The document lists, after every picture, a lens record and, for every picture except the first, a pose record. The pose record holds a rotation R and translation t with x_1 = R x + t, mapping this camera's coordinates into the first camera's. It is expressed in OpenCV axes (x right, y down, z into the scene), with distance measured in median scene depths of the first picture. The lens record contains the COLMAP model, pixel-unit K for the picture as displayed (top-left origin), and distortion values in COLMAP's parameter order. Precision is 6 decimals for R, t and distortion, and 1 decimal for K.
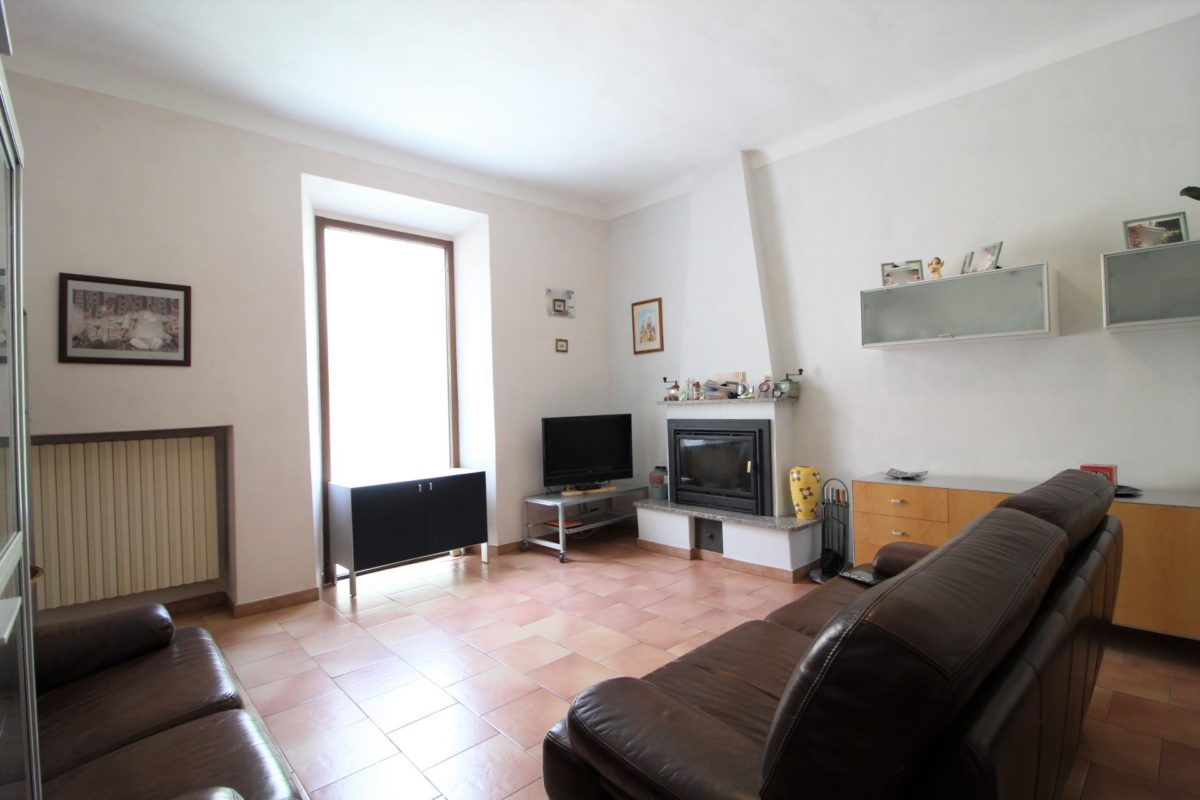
lens RADIAL K [[555.3, 0, 597.3], [0, 555.3, 404.0], [0, 0, 1]] dist [-0.012998, -0.002660]
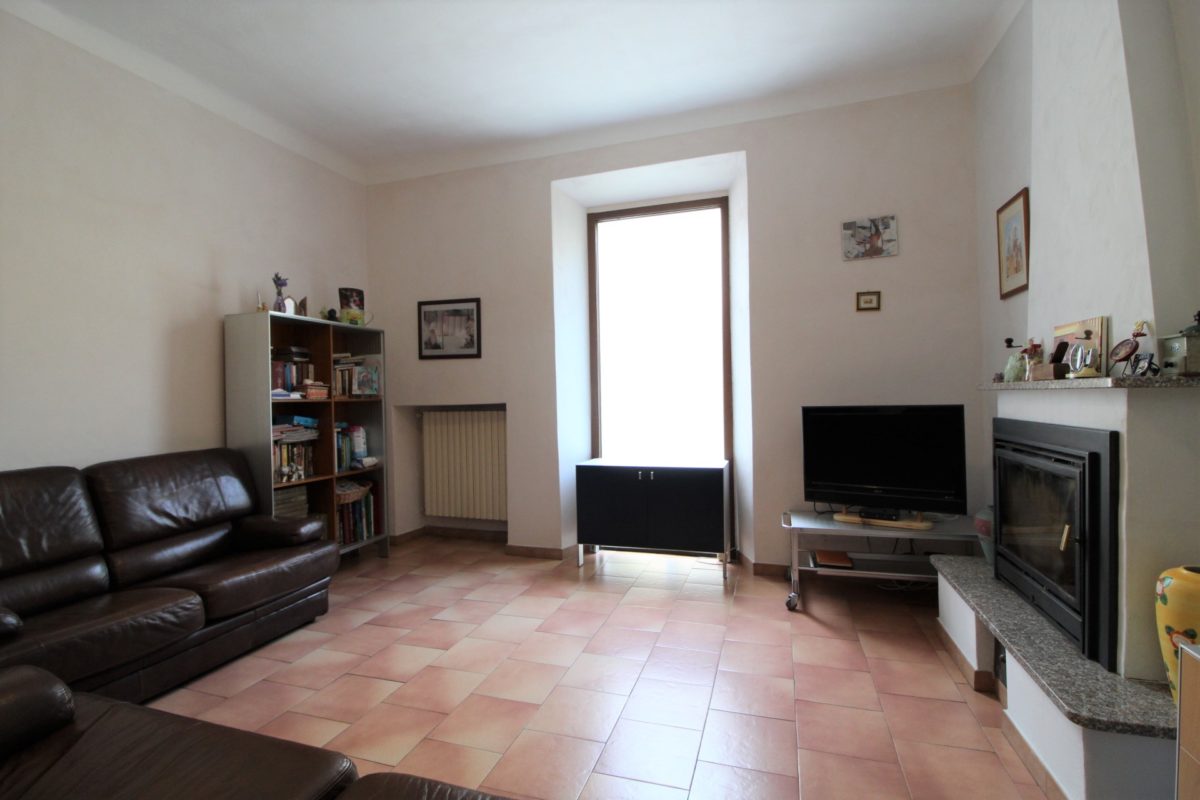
lens RADIAL K [[555.3, 0, 603.5], [0, 555.3, 401.0], [0, 0, 1]] dist [-0.012998, -0.002660]
pose [[0.490417, 0.029336, -0.870994, 0.463109], [0.001098, 0.999412, 0.034279, -0.007968], [0.871487, -0.017767, 0.490096, 0.476232]]
